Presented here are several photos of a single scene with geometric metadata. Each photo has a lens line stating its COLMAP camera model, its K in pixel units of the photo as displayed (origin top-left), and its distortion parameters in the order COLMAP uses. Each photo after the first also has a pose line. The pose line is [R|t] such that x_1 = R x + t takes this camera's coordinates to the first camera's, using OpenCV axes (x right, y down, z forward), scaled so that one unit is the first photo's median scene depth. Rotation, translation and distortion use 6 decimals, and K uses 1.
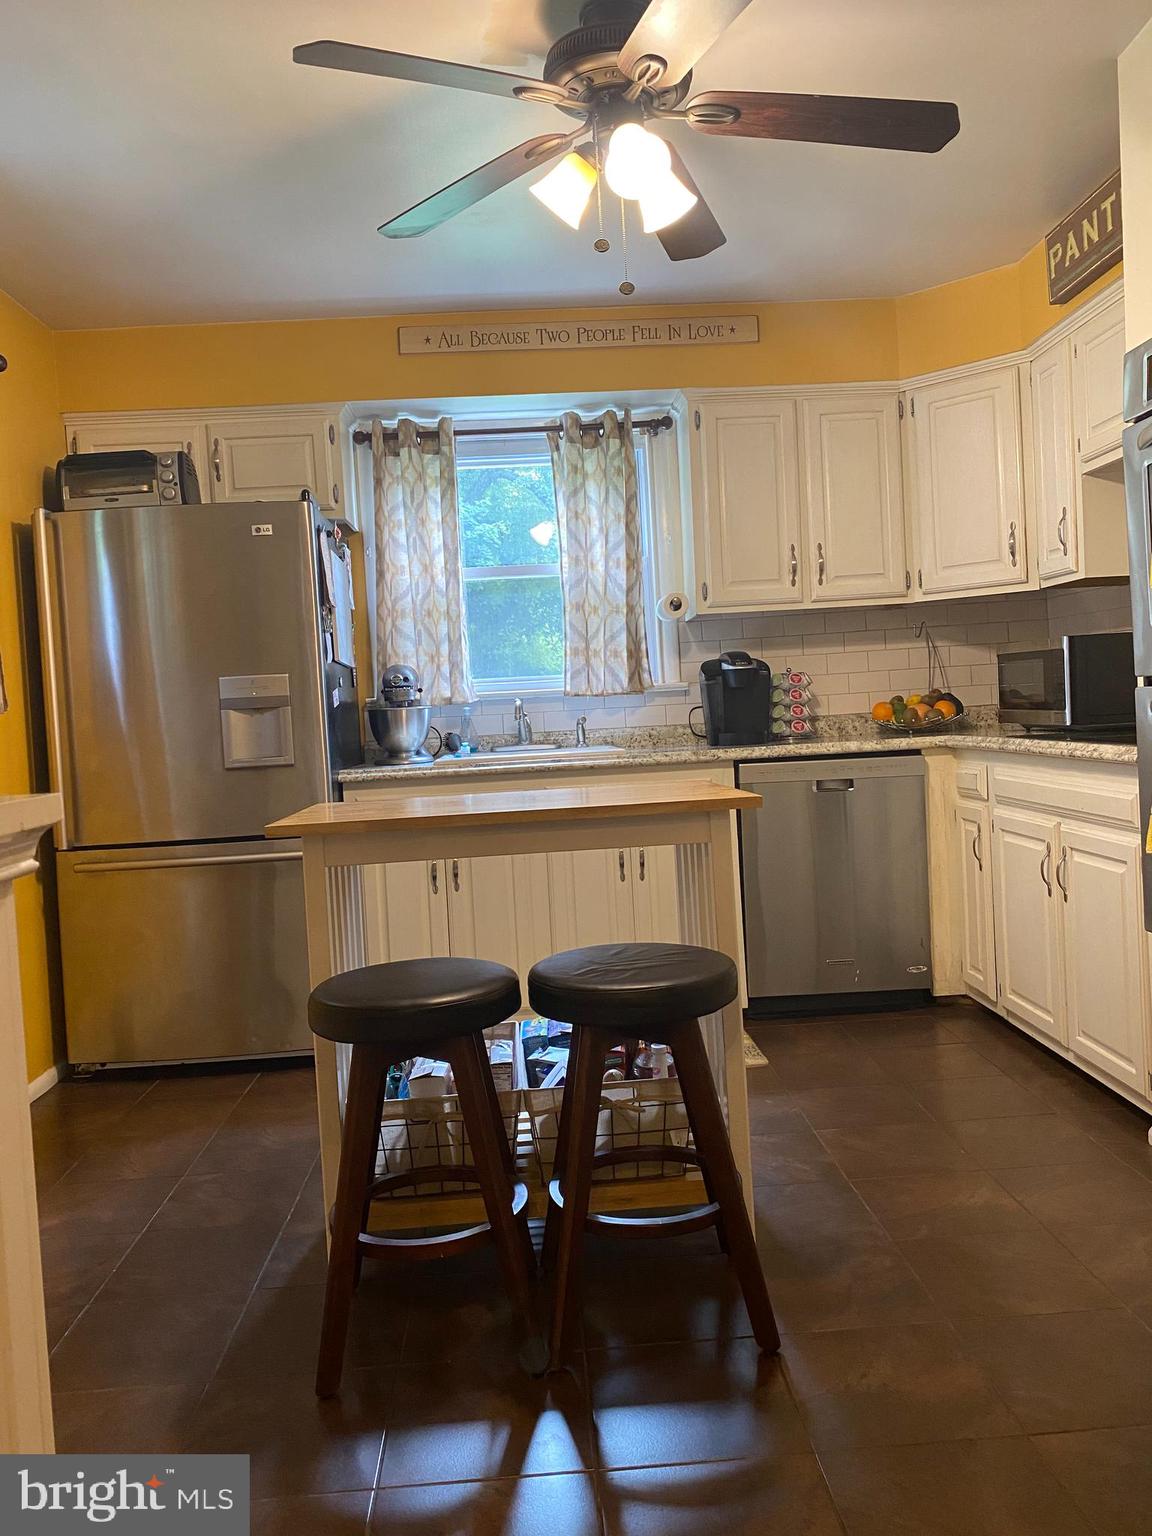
lens RADIAL K [[1164.4, 0, 576.0], [0, 1164.4, 768.0], [0, 0, 1]] dist [0.126070, -0.231850]
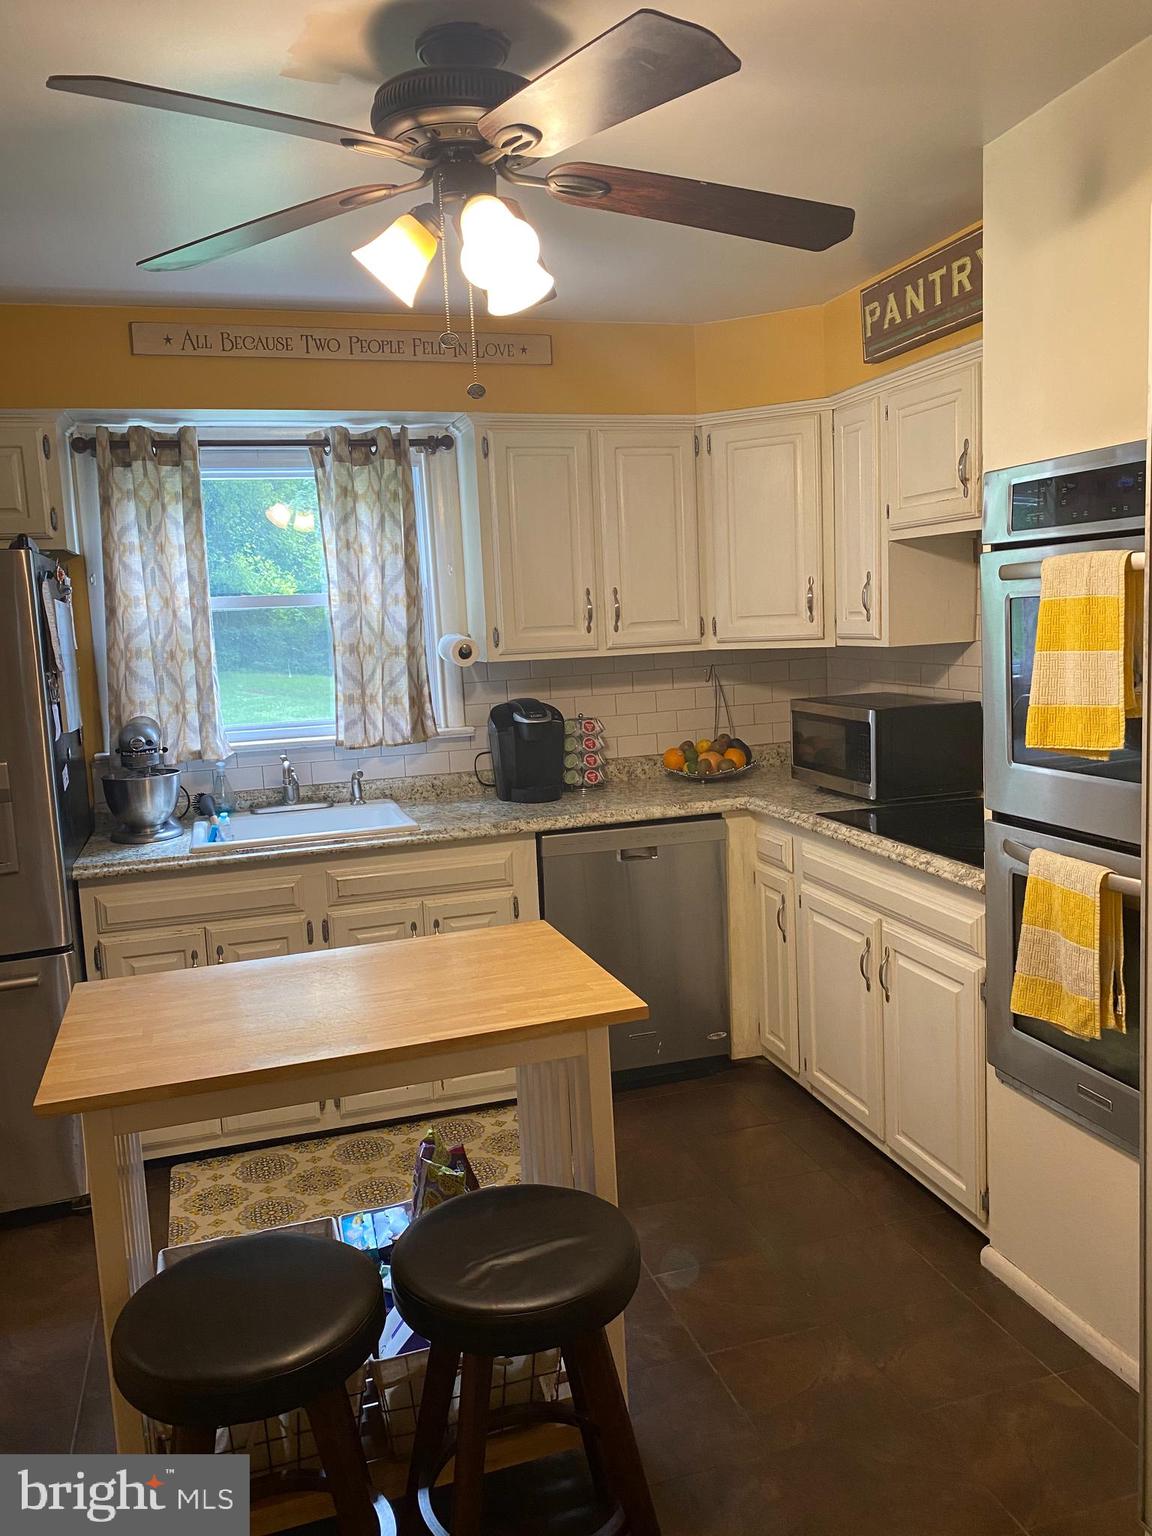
lens RADIAL K [[1159.3, 0, 576.0], [0, 1159.3, 768.0], [0, 0, 1]] dist [0.187523, -0.540103]
pose [[0.969036, -0.022119, 0.245928, -0.054901], [0.004534, 0.997406, 0.071839, -0.113803], [-0.246879, -0.068500, 0.966622, 0.098038]]
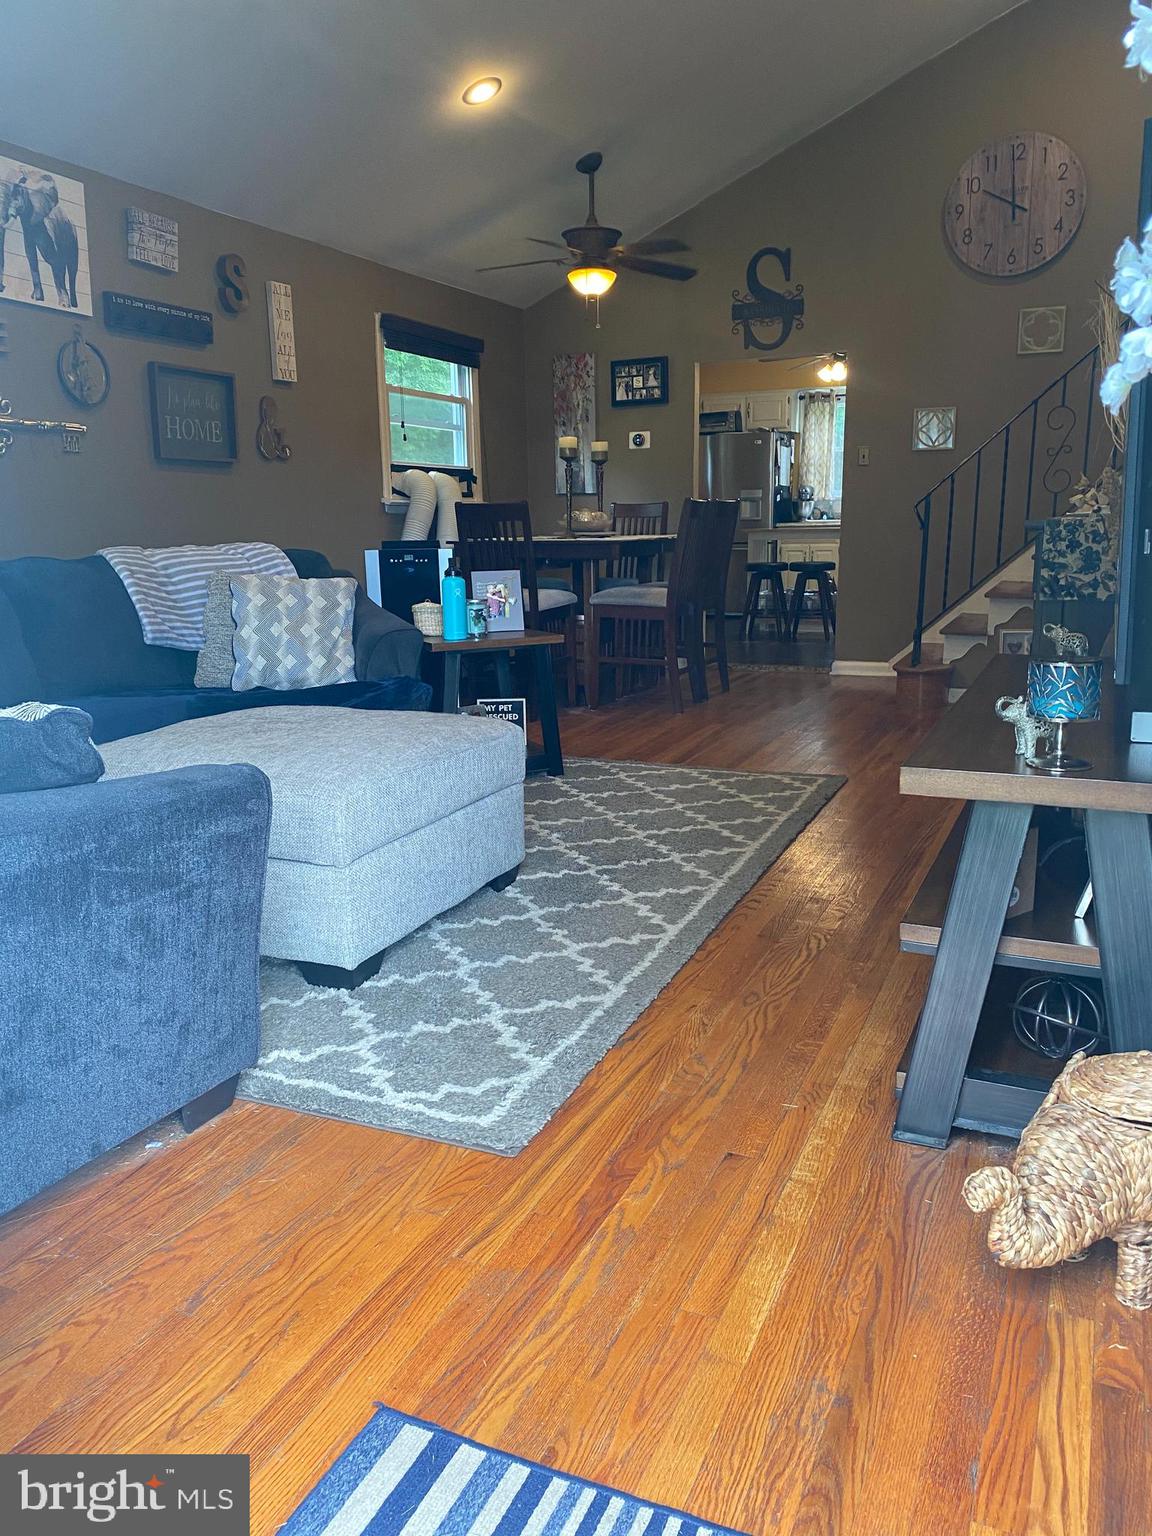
lens RADIAL K [[1164.4, 0, 576.0], [0, 1164.4, 768.0], [0, 0, 1]] dist [0.126070, -0.231850]
pose [[0.895171, 0.131997, -0.425730, 0.629443], [-0.050947, 0.979186, 0.196468, 0.047223], [0.442802, -0.154183, 0.883263, -1.781633]]
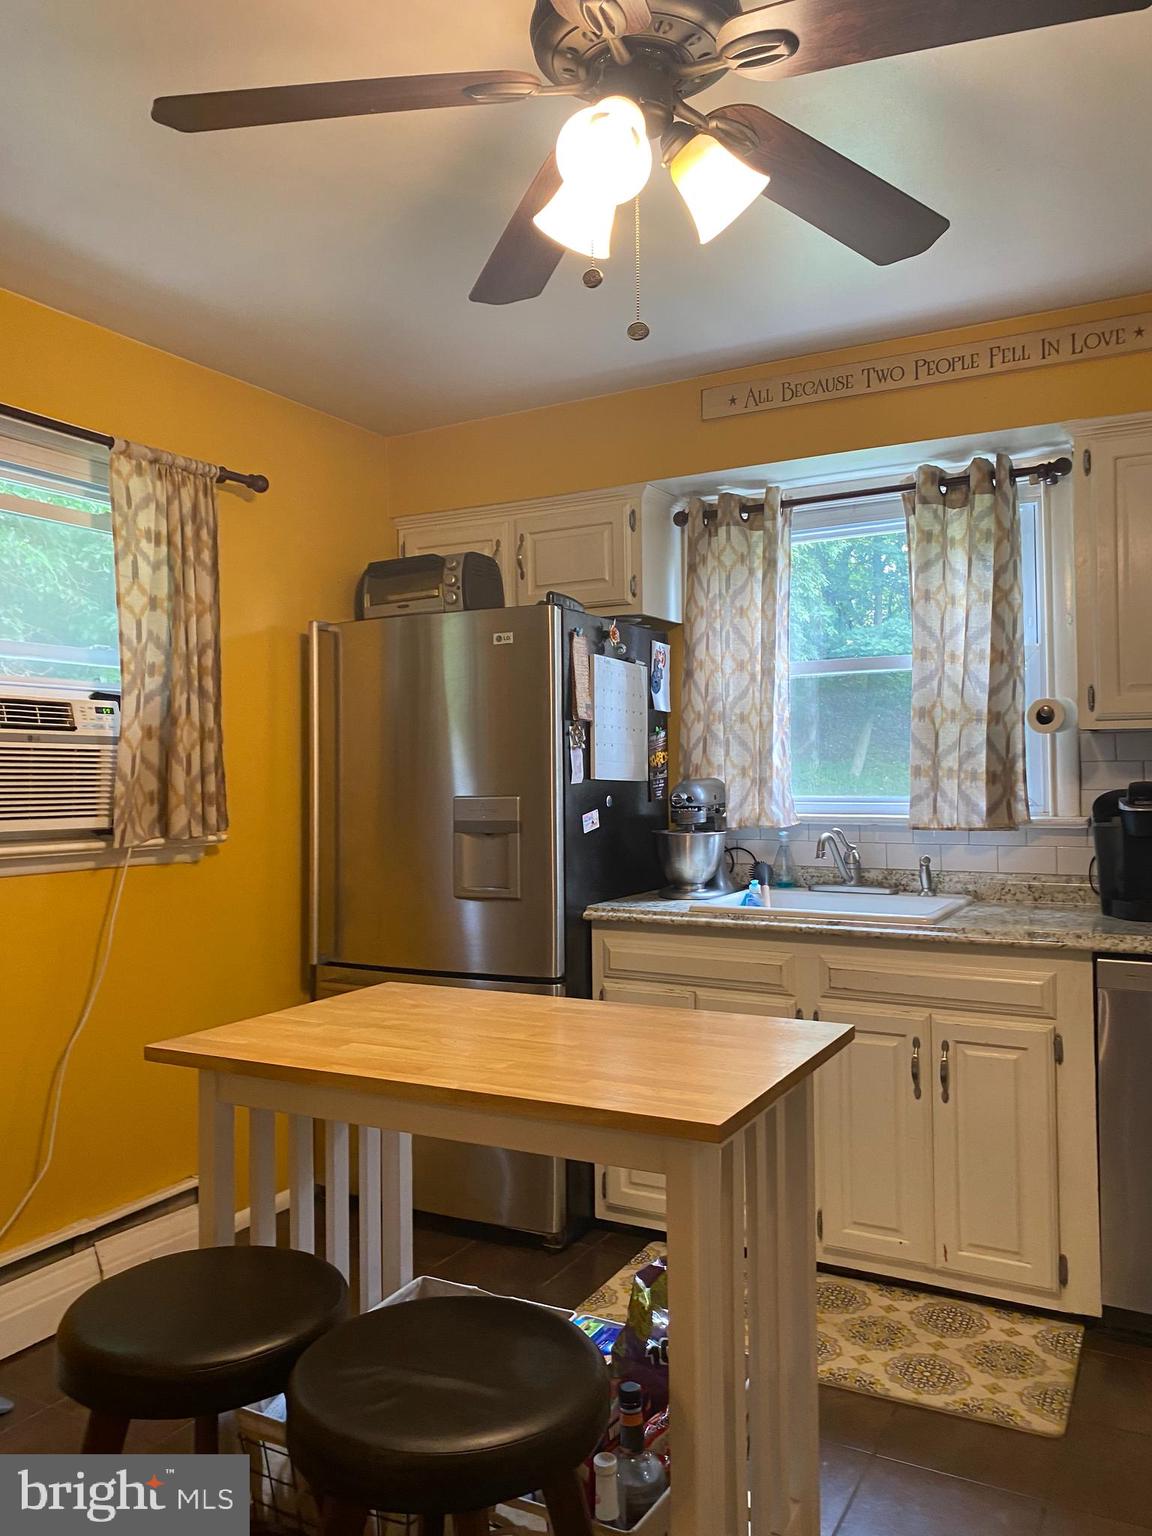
lens RADIAL K [[1164.4, 0, 576.0], [0, 1164.4, 768.0], [0, 0, 1]] dist [0.126070, -0.231850]
pose [[0.854864, 0.044728, -0.516920, 0.213841], [-0.059535, 0.998153, -0.012089, -0.081284], [0.515425, 0.041109, 0.855948, 0.225747]]
